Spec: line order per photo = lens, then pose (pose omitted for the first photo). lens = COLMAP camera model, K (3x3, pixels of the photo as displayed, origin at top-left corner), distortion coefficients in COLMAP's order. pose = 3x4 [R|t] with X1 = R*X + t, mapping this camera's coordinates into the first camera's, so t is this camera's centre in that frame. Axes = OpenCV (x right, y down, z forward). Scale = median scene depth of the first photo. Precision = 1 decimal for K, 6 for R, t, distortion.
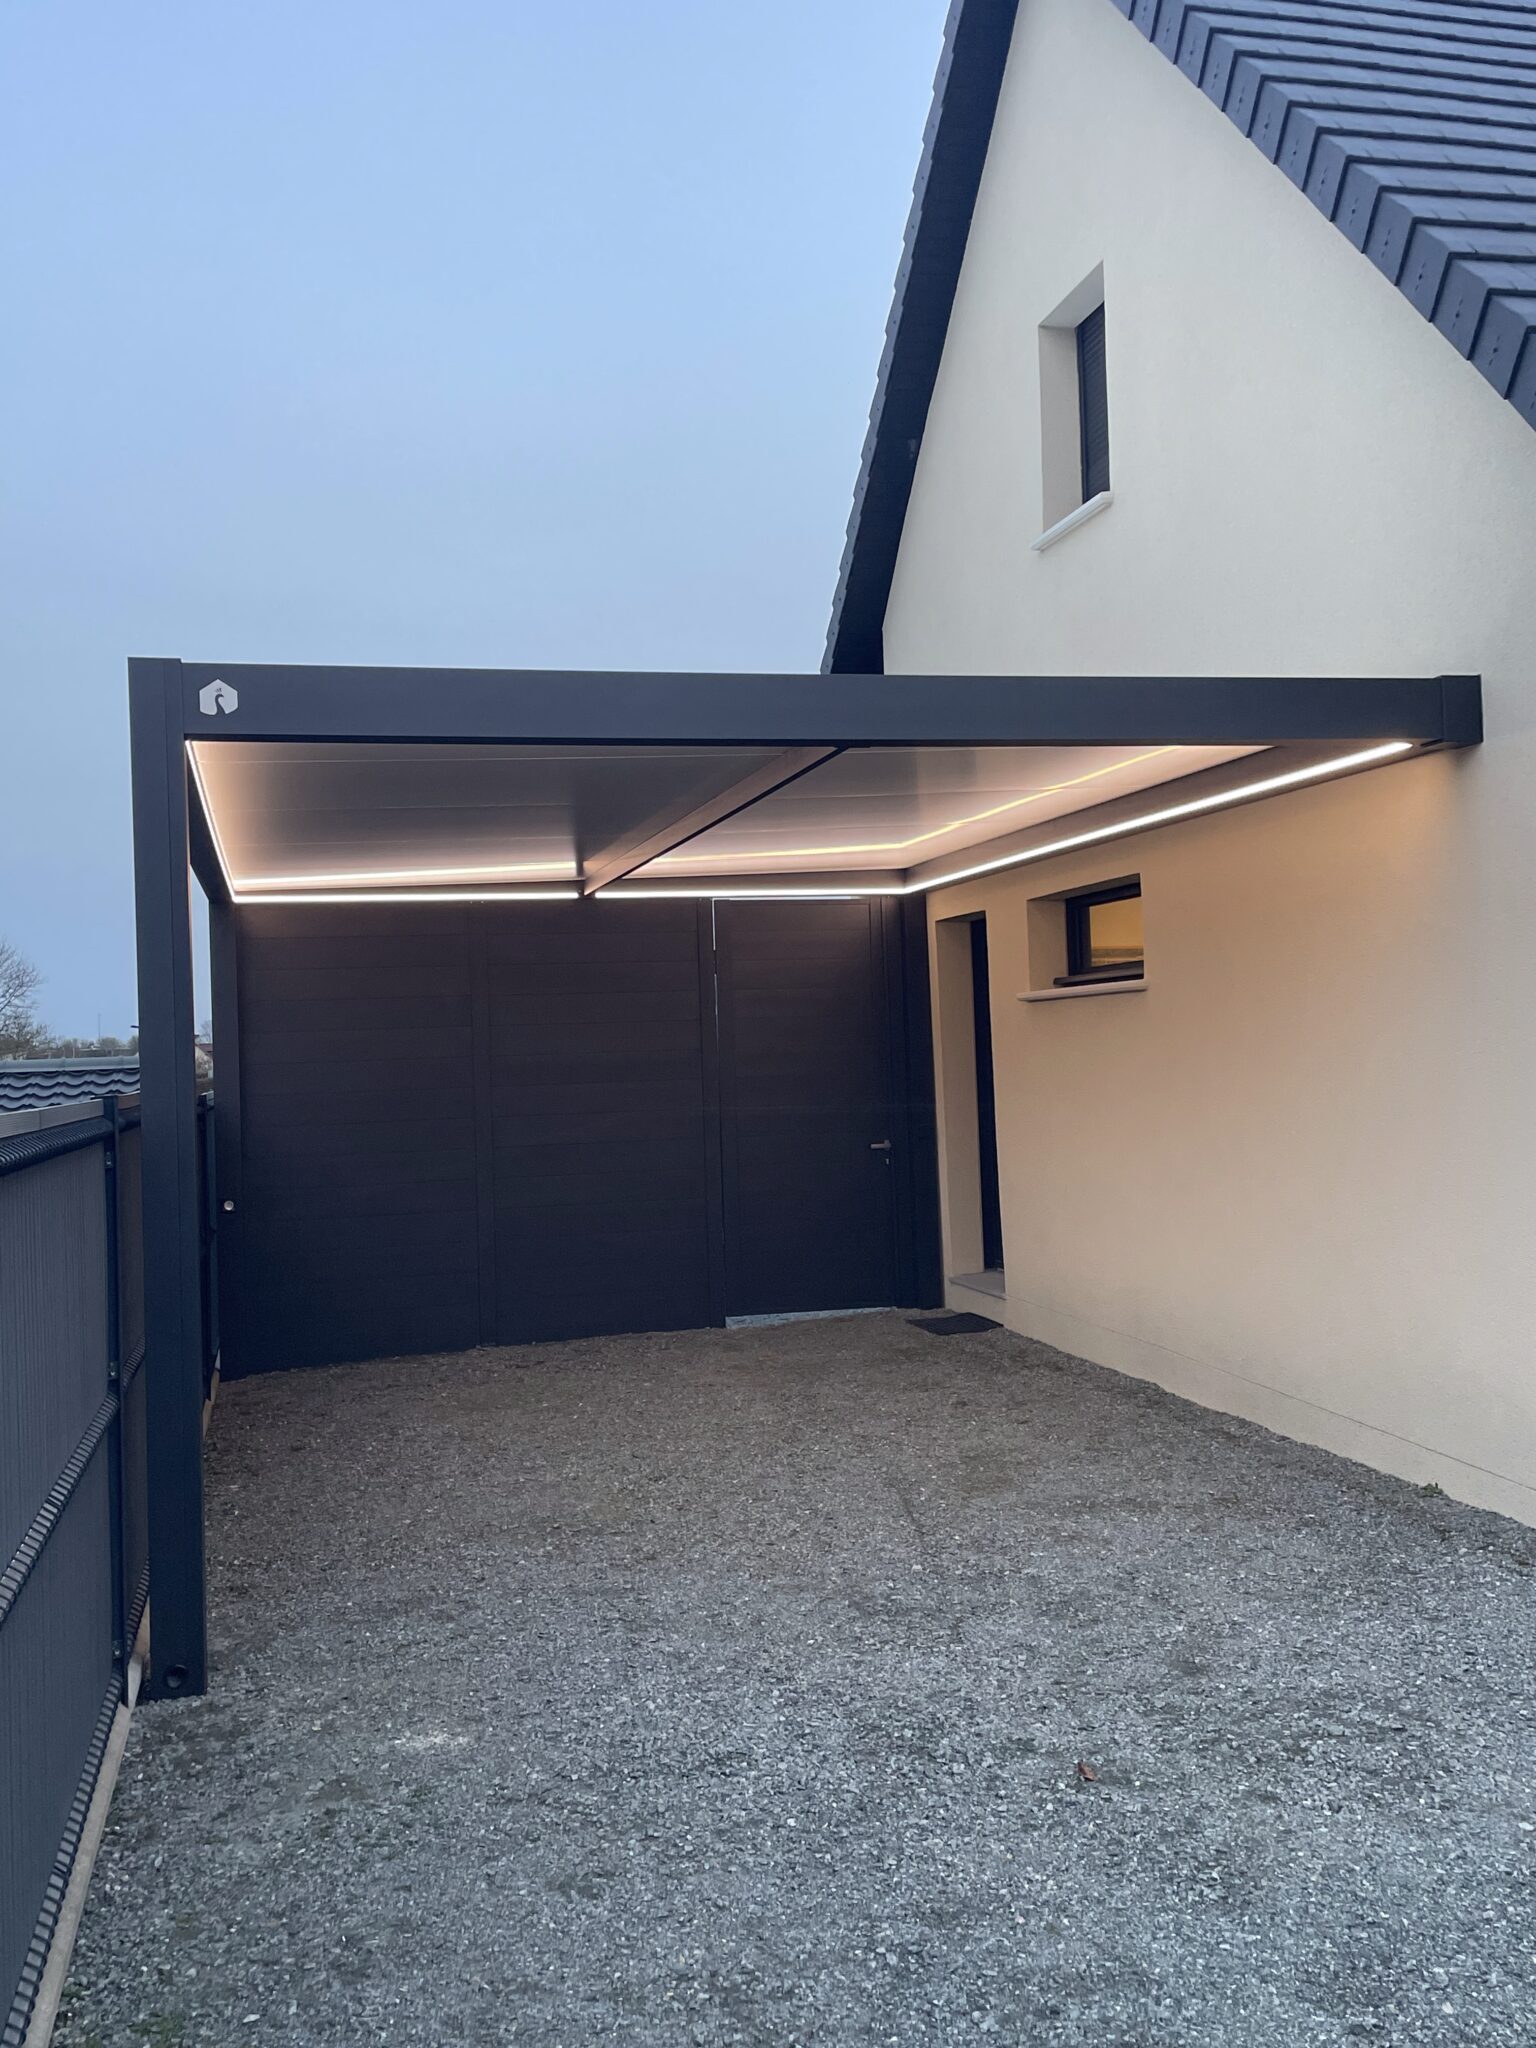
lens RADIAL K [[1899.2, 0, 774.3], [0, 1899.2, 998.8], [0, 0, 1]] dist [0.092821, -0.117140]
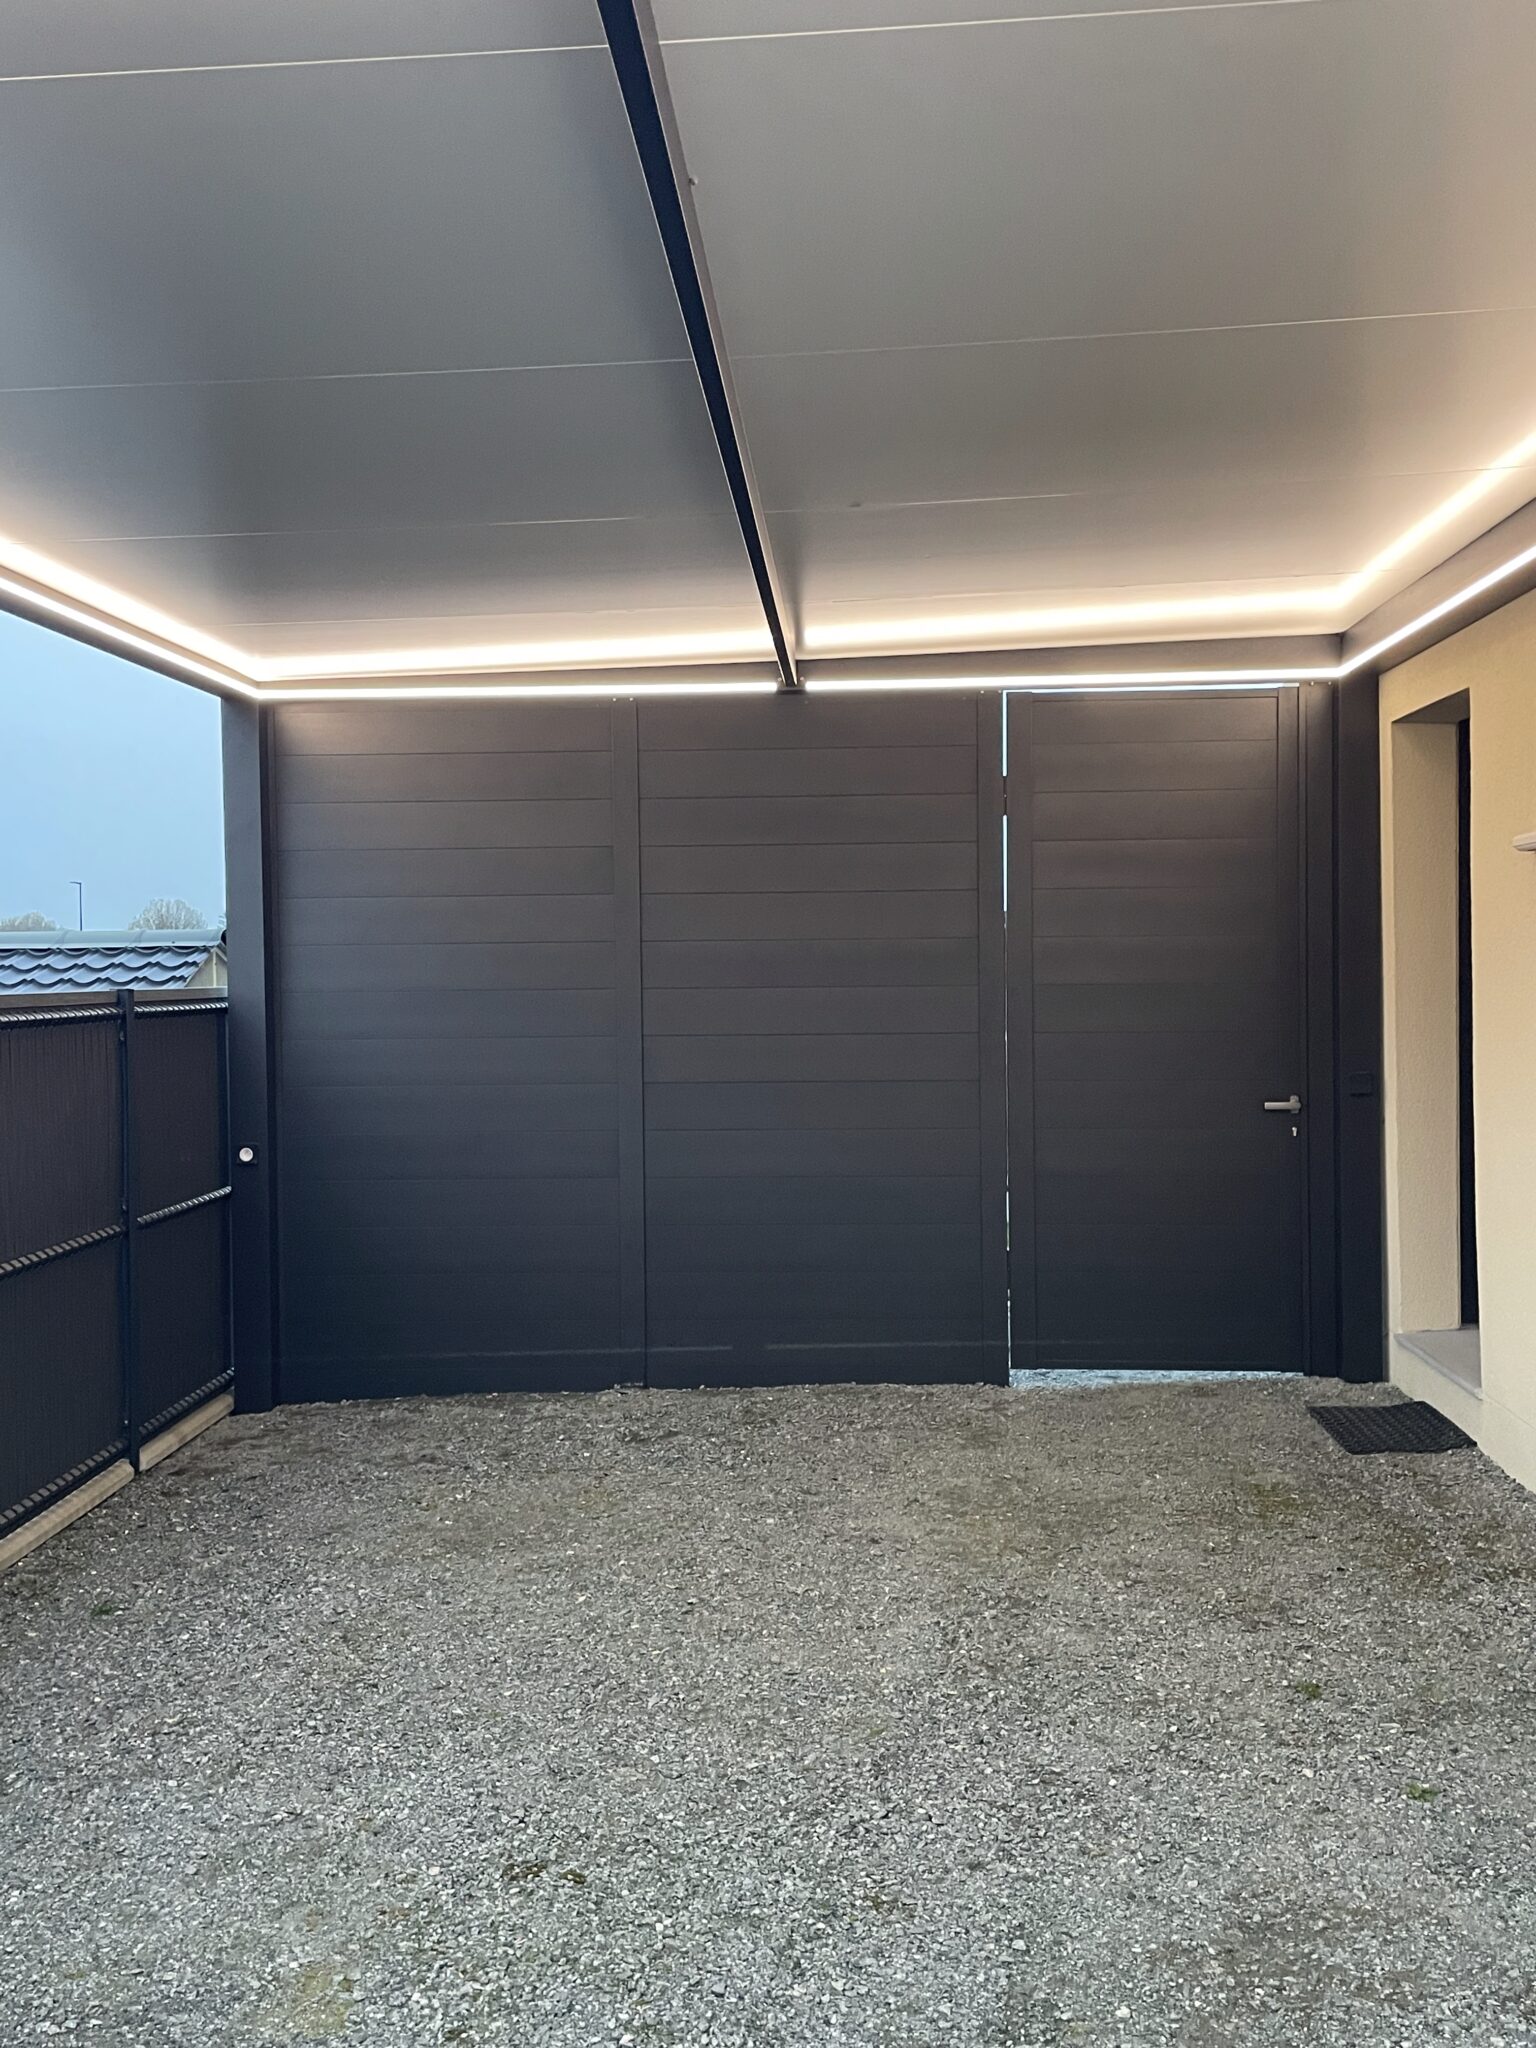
lens RADIAL K [[1900.0, 0, 772.9], [0, 1900.0, 1006.3], [0, 0, 1]] dist [0.092485, -0.117631]
pose [[0.955154, 0.030436, -0.294540, 0.187124], [-0.012917, 0.998039, 0.061242, 0.027685], [0.295826, -0.054691, 0.953675, 0.901768]]
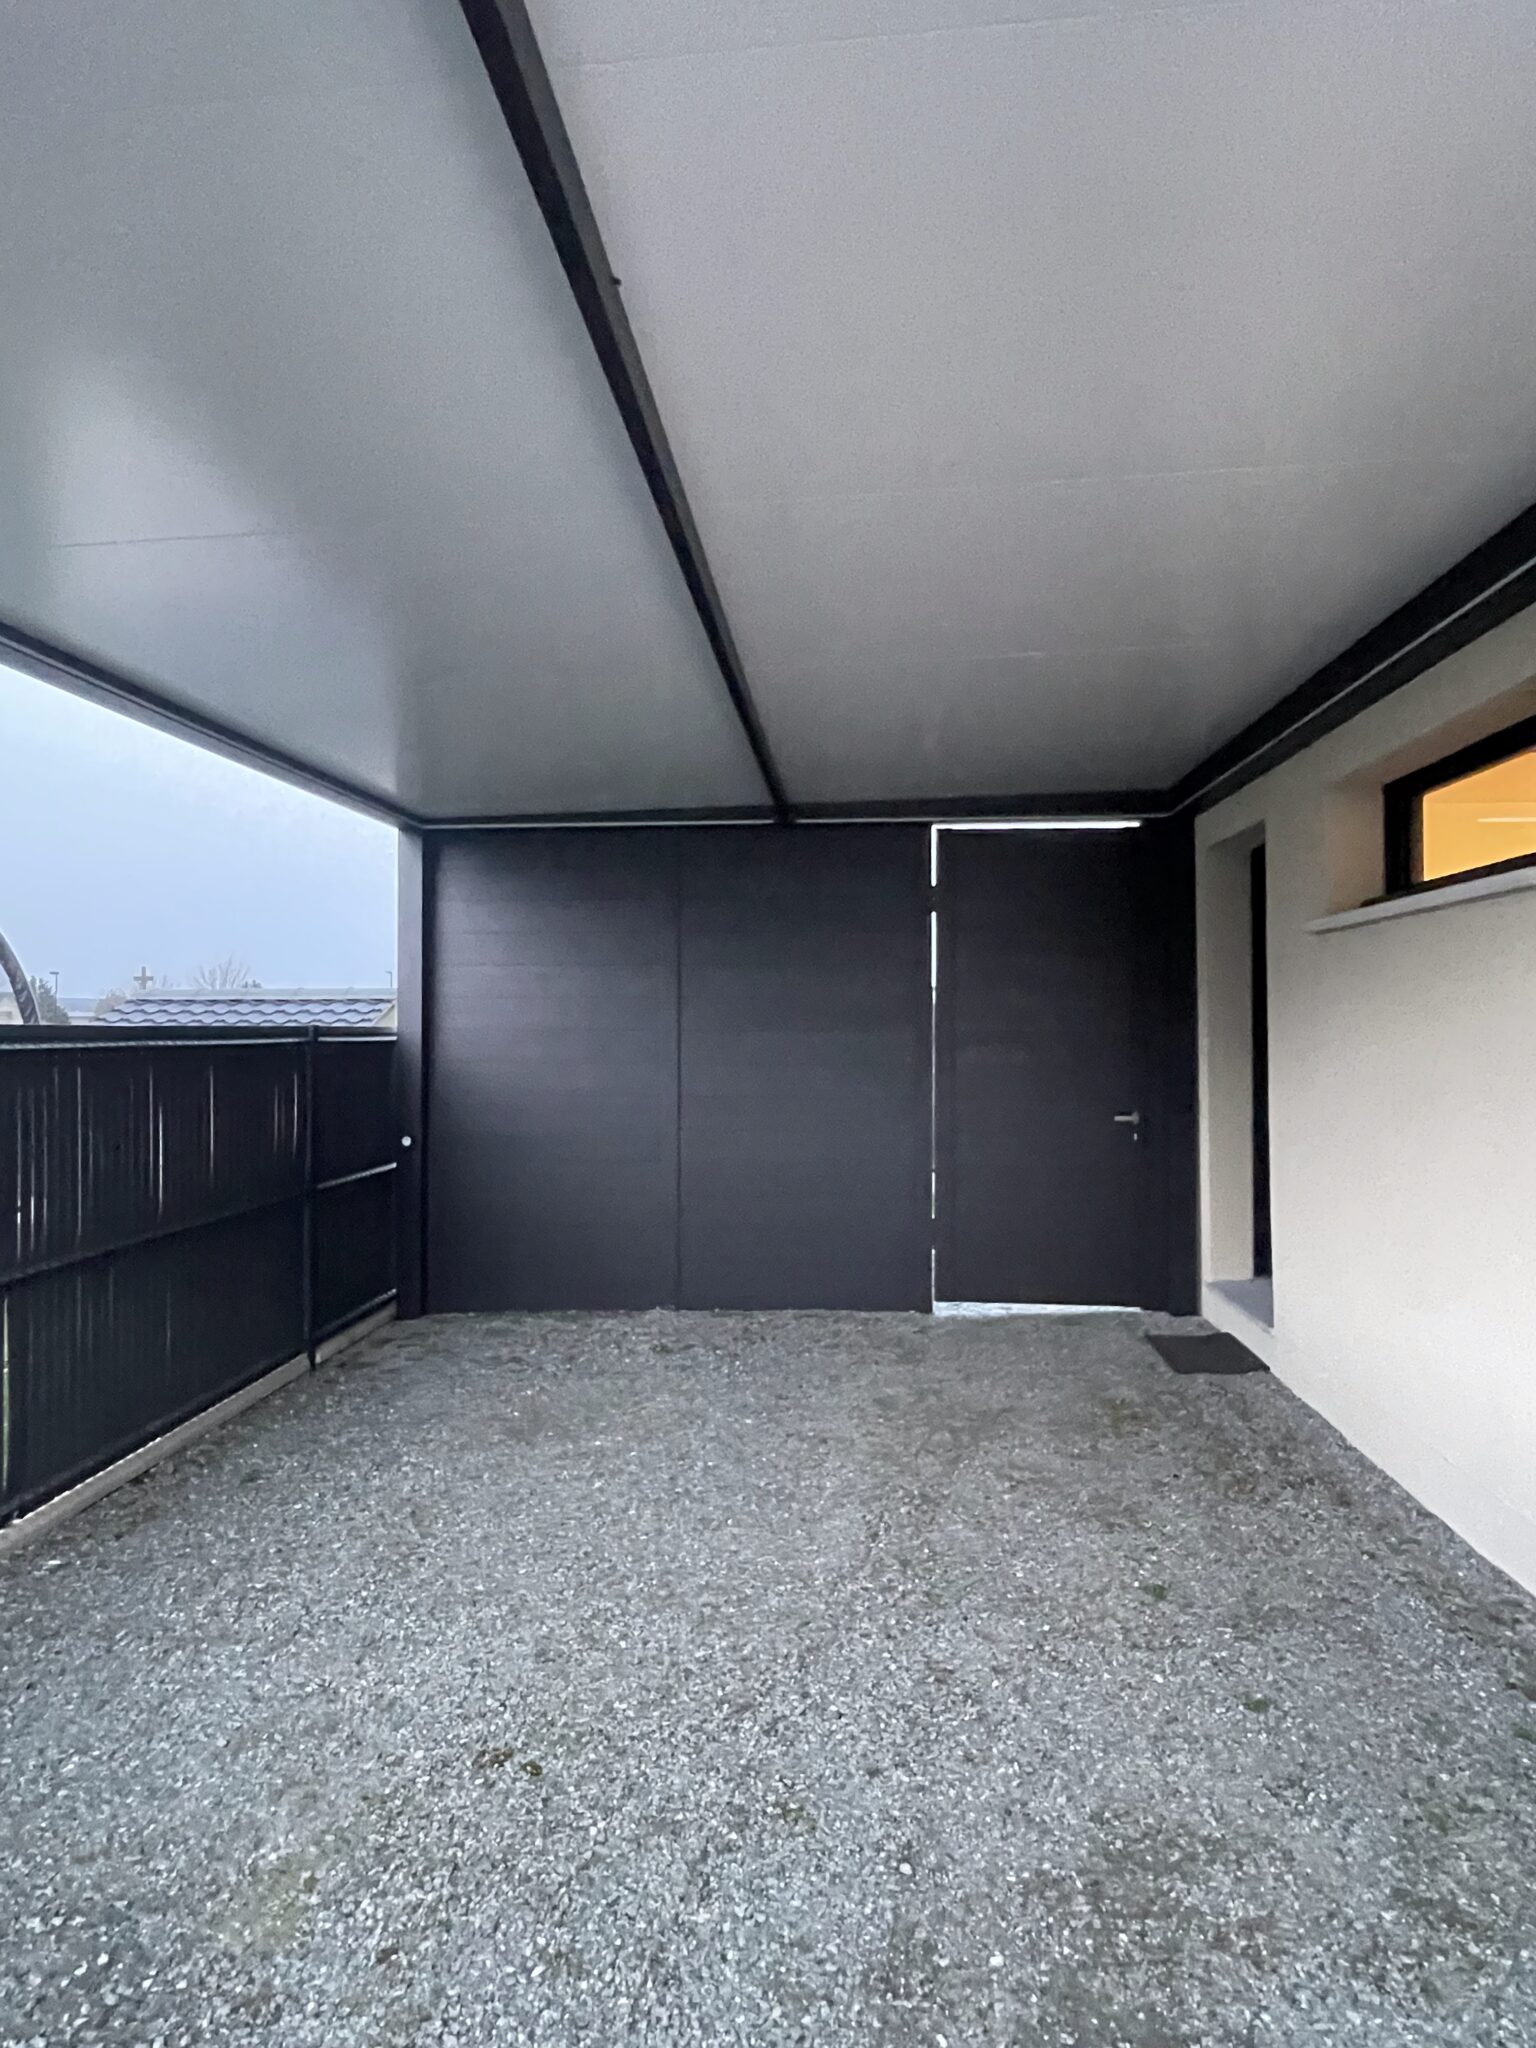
lens RADIAL K [[1146.5, 0, 765.9], [0, 1146.5, 1015.8], [0, 0, 1]] dist [-0.002849, -0.001994]
pose [[0.943584, 0.033138, -0.329470, 0.166884], [-0.024446, 0.999236, 0.030491, 0.047672], [0.330229, -0.020716, 0.943674, 1.103627]]
